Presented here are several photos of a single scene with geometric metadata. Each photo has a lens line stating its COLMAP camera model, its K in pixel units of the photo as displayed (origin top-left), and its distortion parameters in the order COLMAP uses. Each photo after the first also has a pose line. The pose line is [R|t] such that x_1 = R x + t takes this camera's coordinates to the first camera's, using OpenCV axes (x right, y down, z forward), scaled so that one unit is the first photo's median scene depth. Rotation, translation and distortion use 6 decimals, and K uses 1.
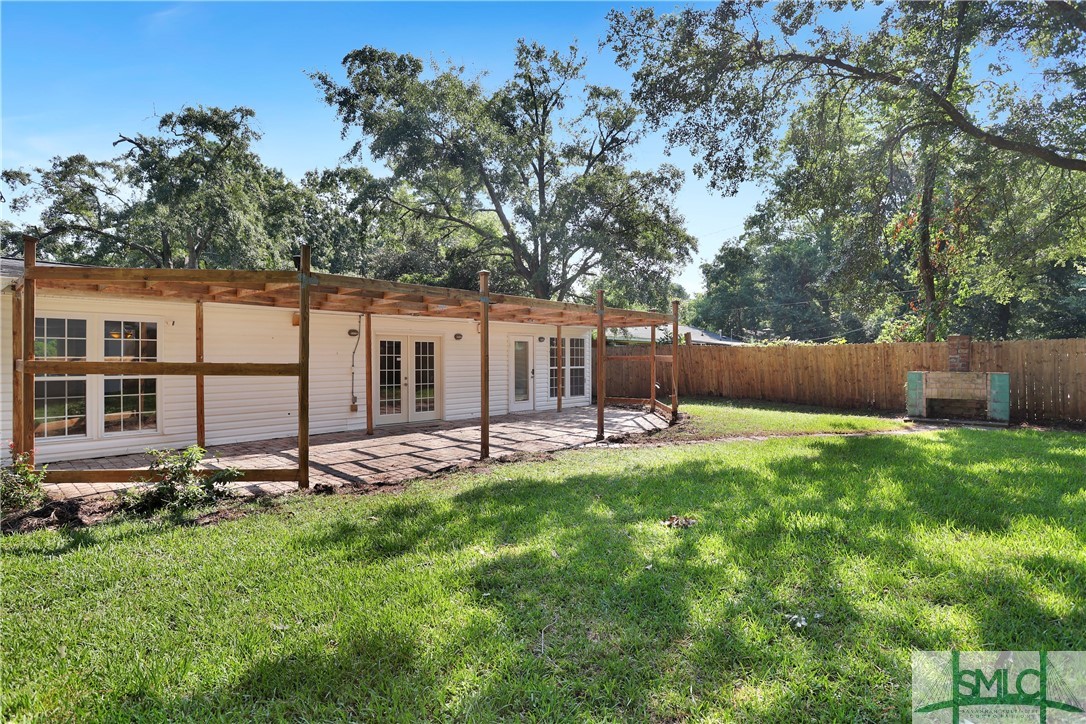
lens RADIAL K [[548.5, 0, 549.3], [0, 548.5, 357.9], [0, 0, 1]] dist [-0.055413, 0.024128]
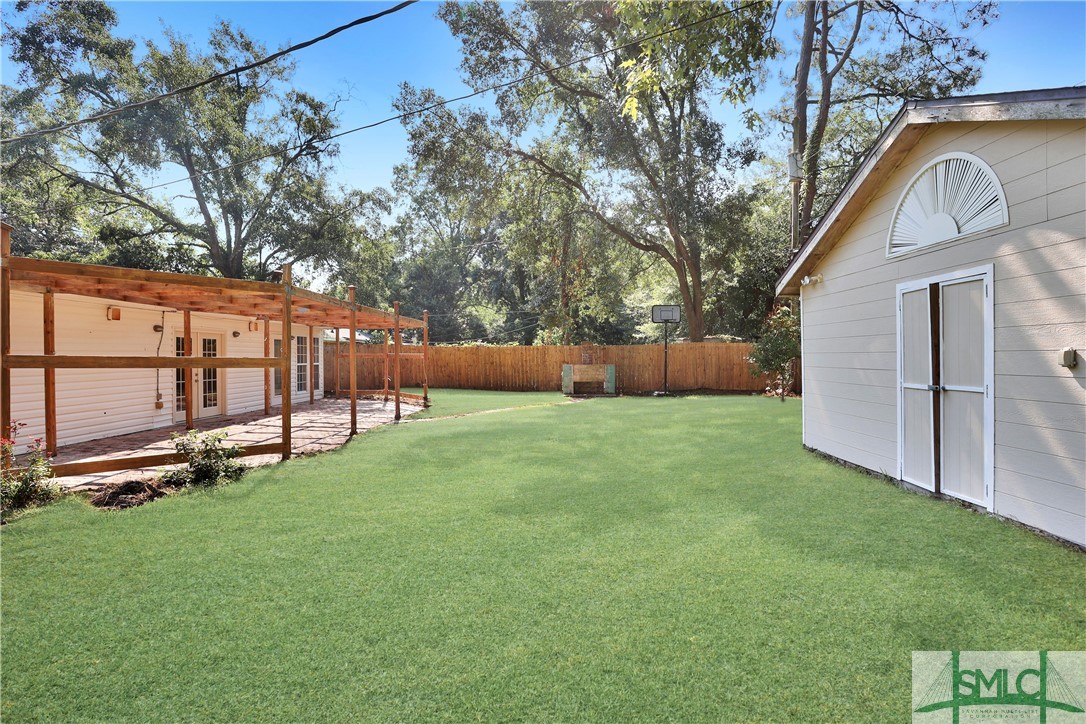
lens RADIAL K [[548.5, 0, 549.3], [0, 548.5, 357.9], [0, 0, 1]] dist [-0.055413, 0.024128]
pose [[0.760609, 0.001066, 0.649209, -0.335152], [-0.004102, 0.999987, 0.003164, 0.000751], [-0.649197, -0.005069, 0.760603, -0.147883]]
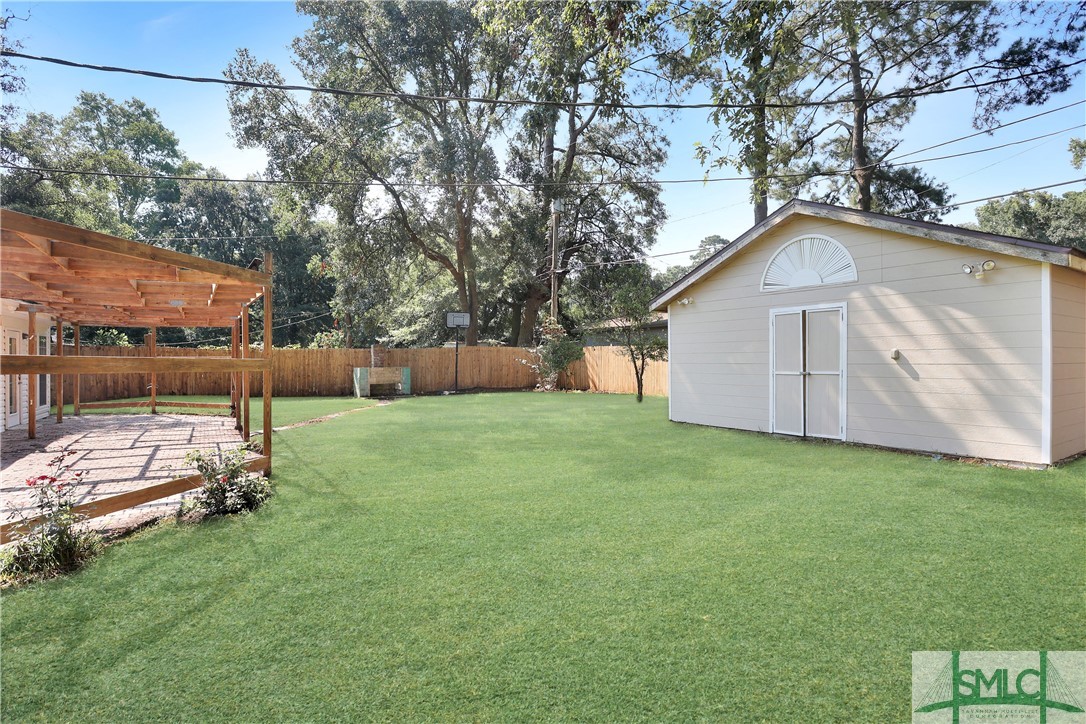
lens RADIAL K [[533.9, 0, 541.9], [0, 533.9, 359.9], [0, 0, 1]] dist [-0.077380, 0.032009]
pose [[0.282736, -0.000762, 0.959197, -0.544751], [0.003956, 0.999992, -0.000372, 0.005093], [-0.959190, 0.003899, 0.282737, 0.070790]]
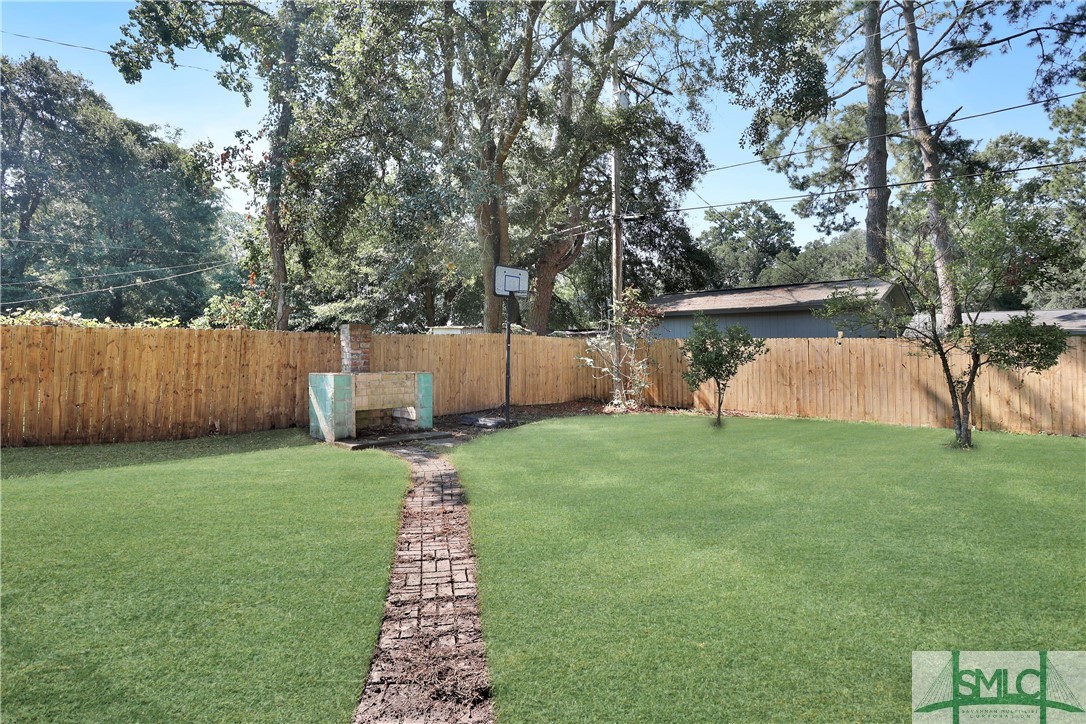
lens RADIAL K [[548.5, 0, 549.3], [0, 548.5, 357.9], [0, 0, 1]] dist [-0.055413, 0.024128]
pose [[0.006058, -0.004648, 0.999971, -0.019386], [-0.008925, 0.999949, 0.004702, -0.000755], [-0.999942, -0.008953, 0.006016, 0.631324]]
